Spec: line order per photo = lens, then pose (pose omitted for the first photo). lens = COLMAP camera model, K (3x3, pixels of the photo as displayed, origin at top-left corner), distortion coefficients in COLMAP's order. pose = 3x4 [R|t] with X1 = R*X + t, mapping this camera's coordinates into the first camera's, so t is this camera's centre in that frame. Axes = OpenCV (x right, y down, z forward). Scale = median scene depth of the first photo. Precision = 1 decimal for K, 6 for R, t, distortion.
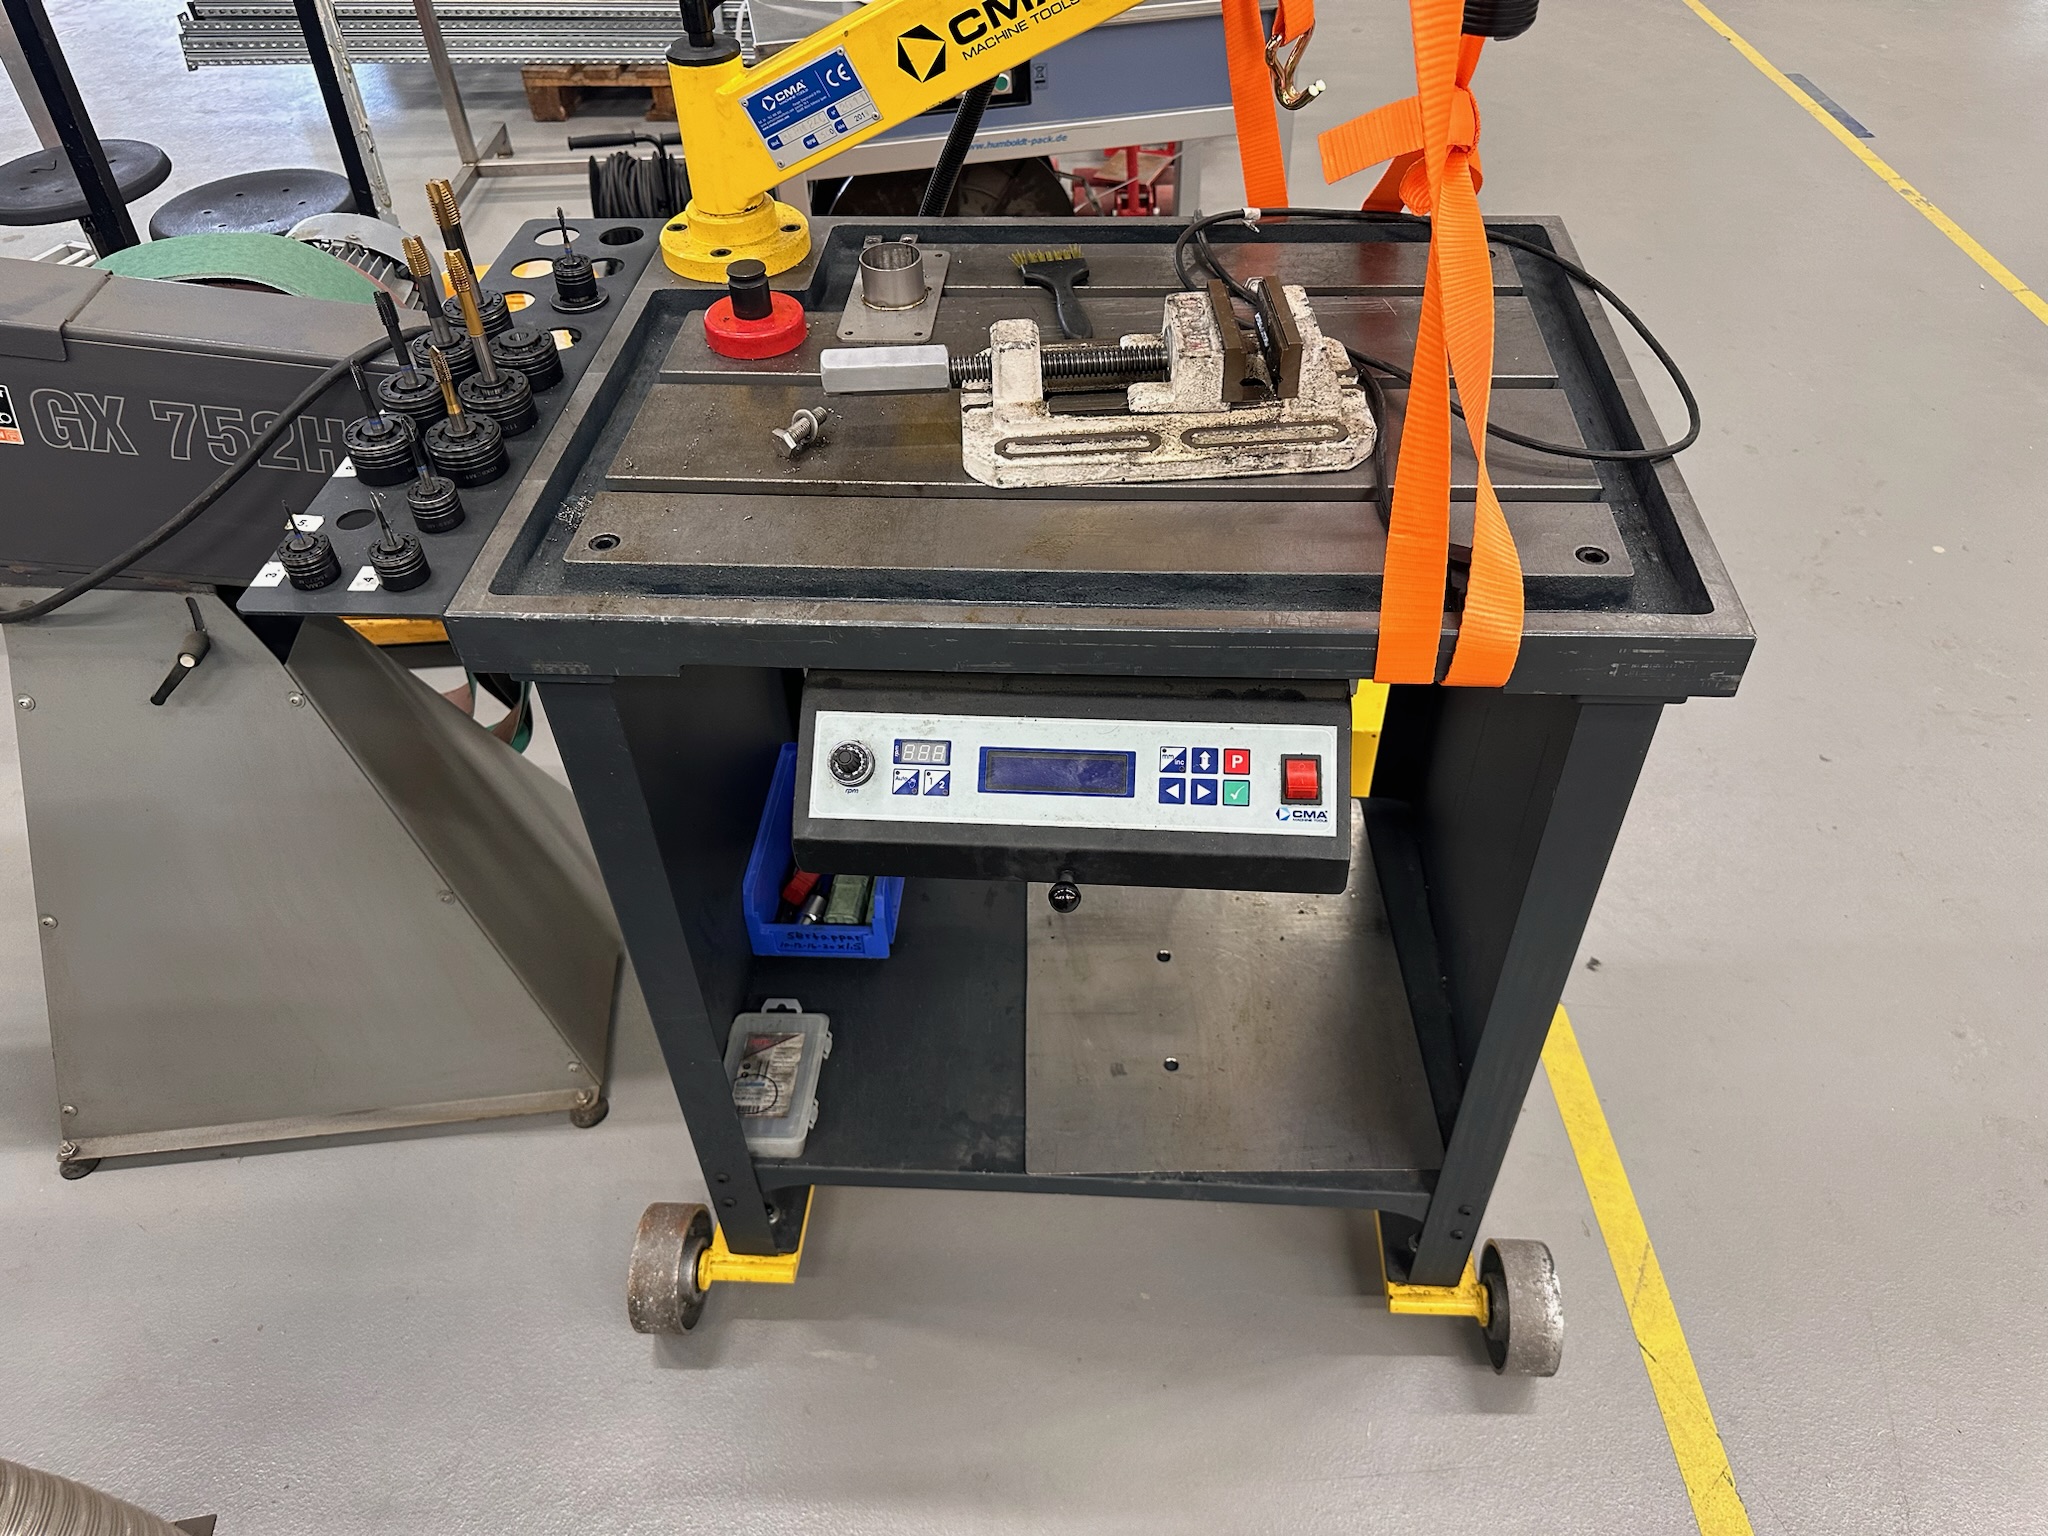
lens RADIAL K [[1434.6, 0, 1033.2], [0, 1434.6, 753.1], [0, 0, 1]] dist [0.149623, -0.277142]
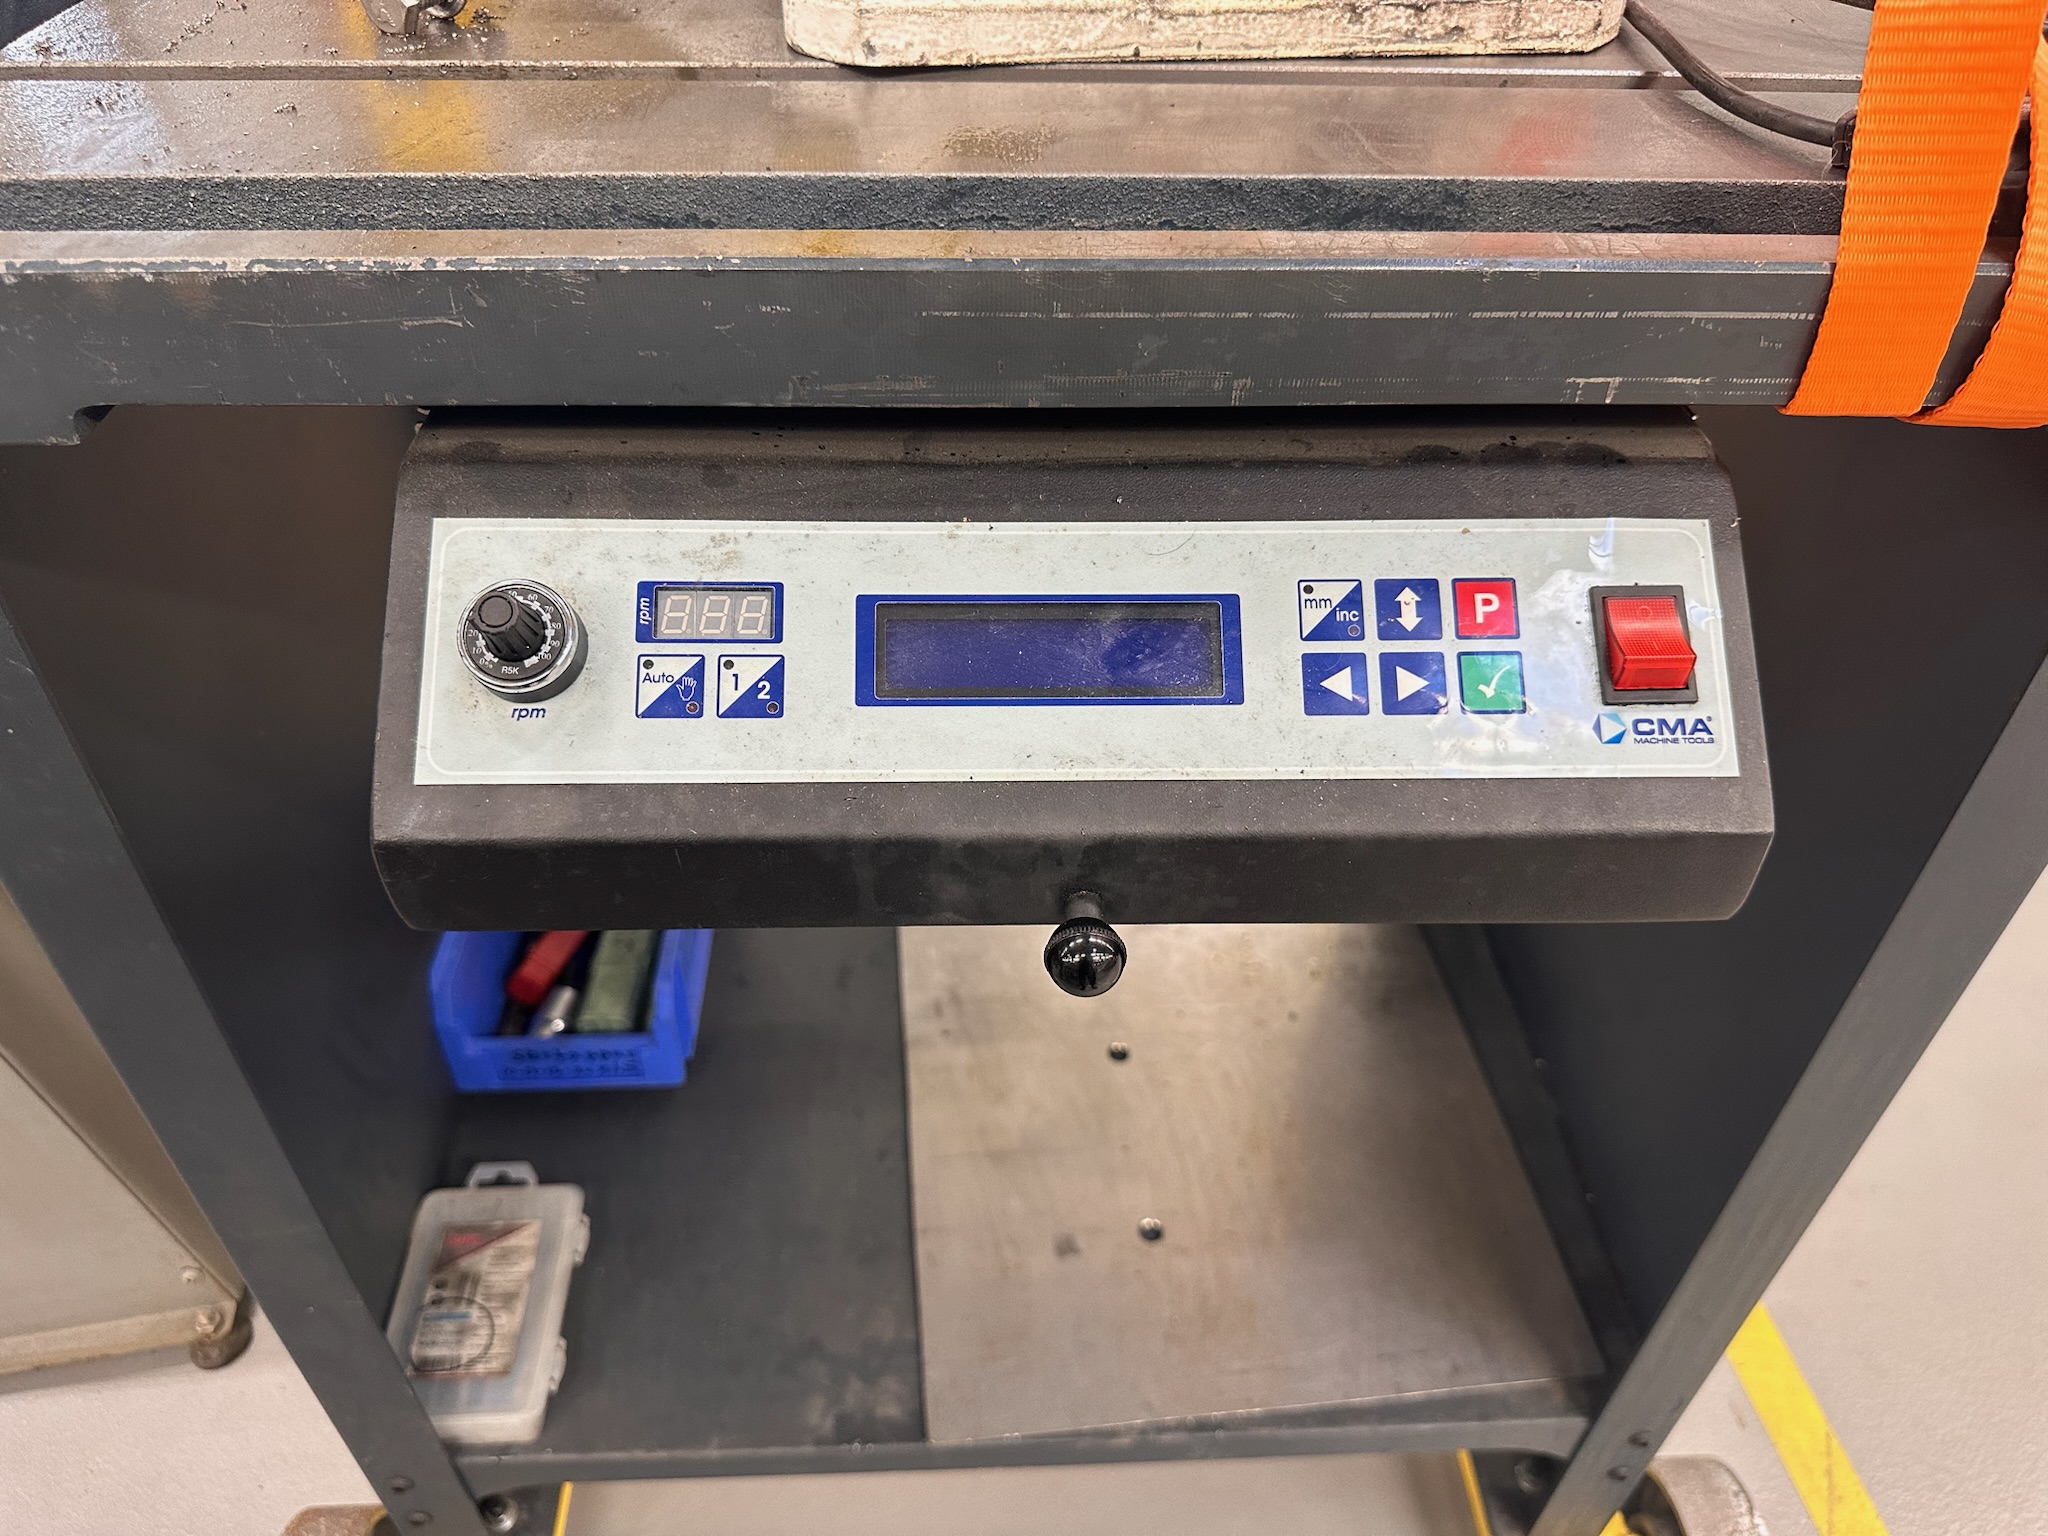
lens RADIAL K [[1462.1, 0, 1020.7], [0, 1462.1, 792.3], [0, 0, 1]] dist [0.143104, -0.269663]
pose [[0.993022, -0.035489, 0.112465, -0.031301], [0.038183, 0.999031, -0.021890, 0.048971], [-0.111579, 0.026031, 0.993415, 0.464915]]
